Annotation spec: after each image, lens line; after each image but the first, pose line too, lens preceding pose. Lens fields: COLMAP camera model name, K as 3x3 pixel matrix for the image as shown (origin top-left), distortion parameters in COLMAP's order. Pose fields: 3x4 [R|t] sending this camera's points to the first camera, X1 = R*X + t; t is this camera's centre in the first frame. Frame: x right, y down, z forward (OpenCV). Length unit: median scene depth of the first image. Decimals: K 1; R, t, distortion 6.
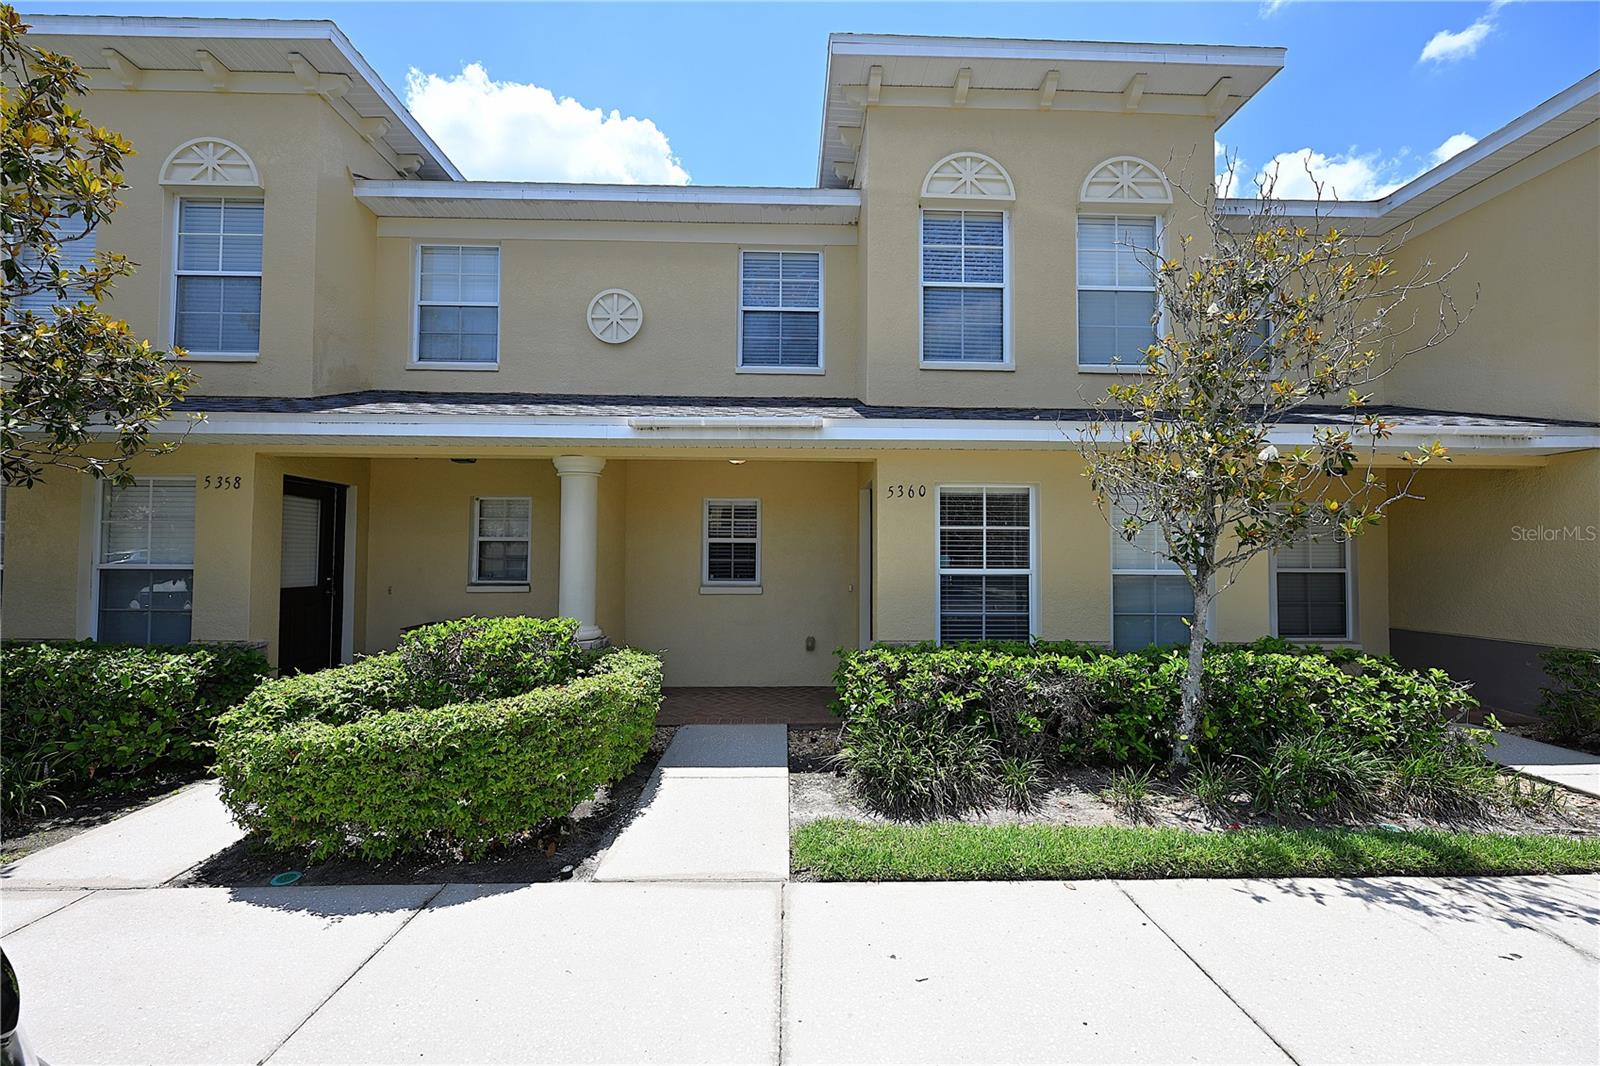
lens RADIAL K [[630.3, 0, 799.5], [0, 630.3, 535.1], [0, 0, 1]] dist [0.000336, -0.000177]
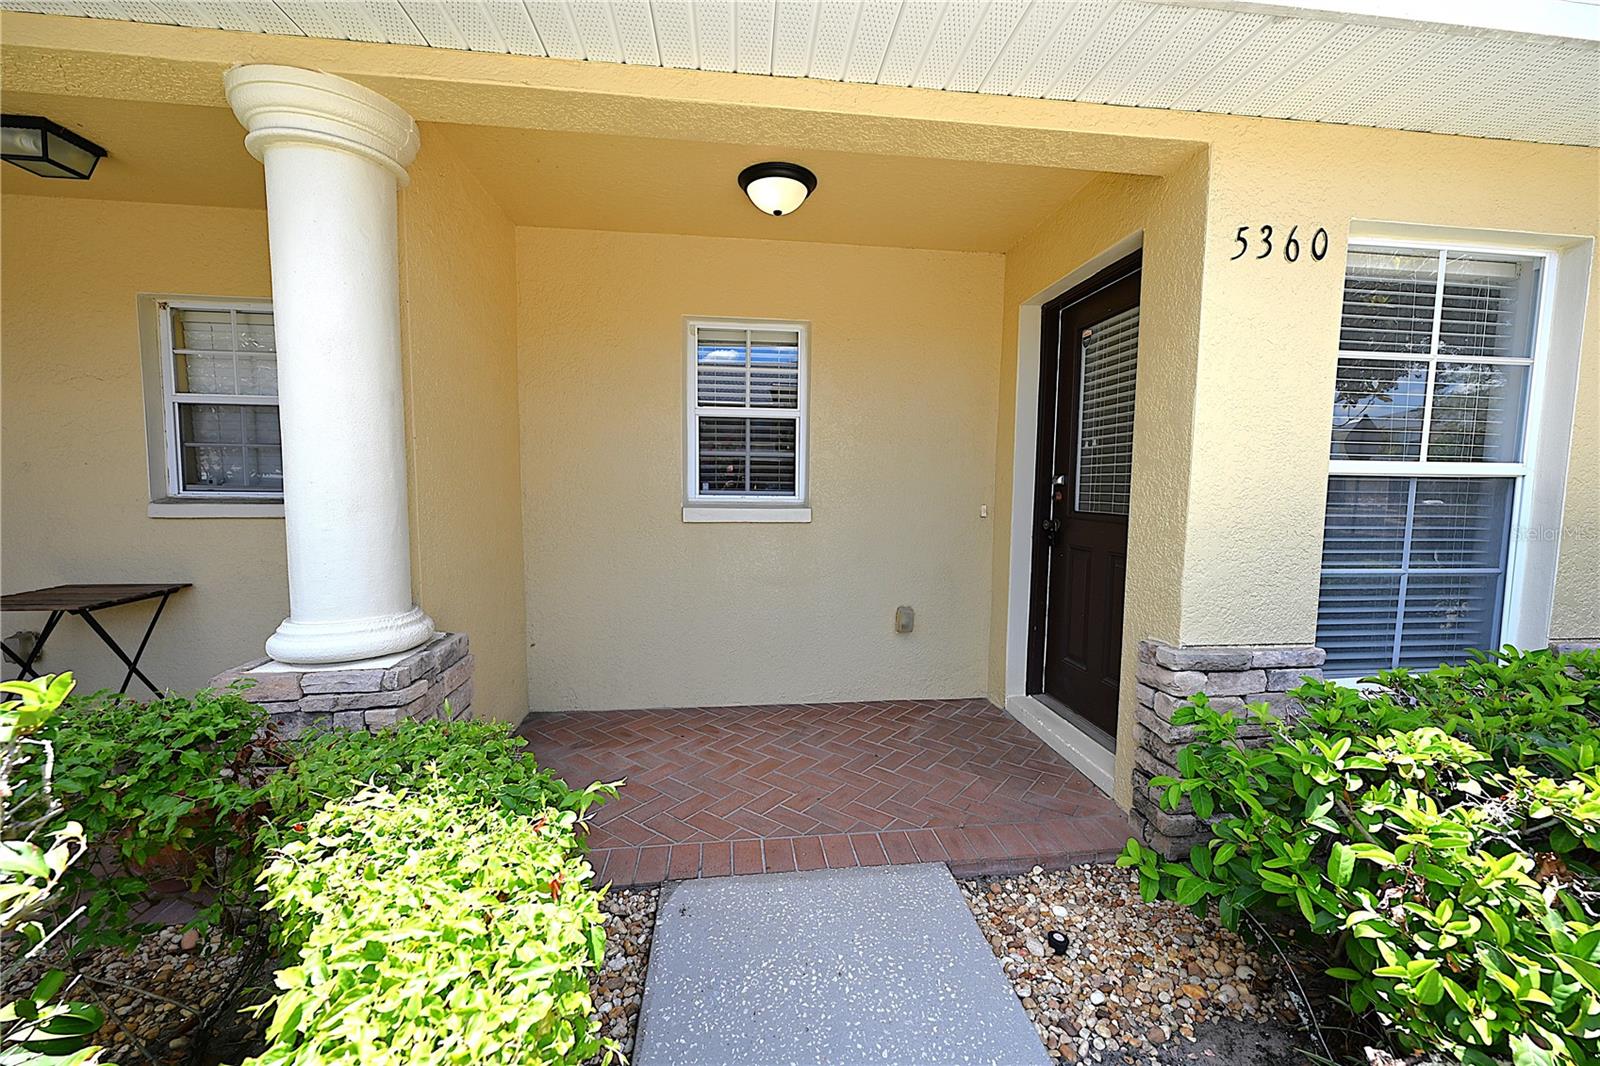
lens RADIAL K [[630.3, 0, 808.1], [0, 630.3, 533.7], [0, 0, 1]] dist [0.000336, -0.000177]
pose [[0.995171, -0.000487, 0.098152, -0.108841], [-0.010482, 0.993742, 0.111203, 0.047013], [-0.097592, -0.111695, 0.988939, 0.505985]]
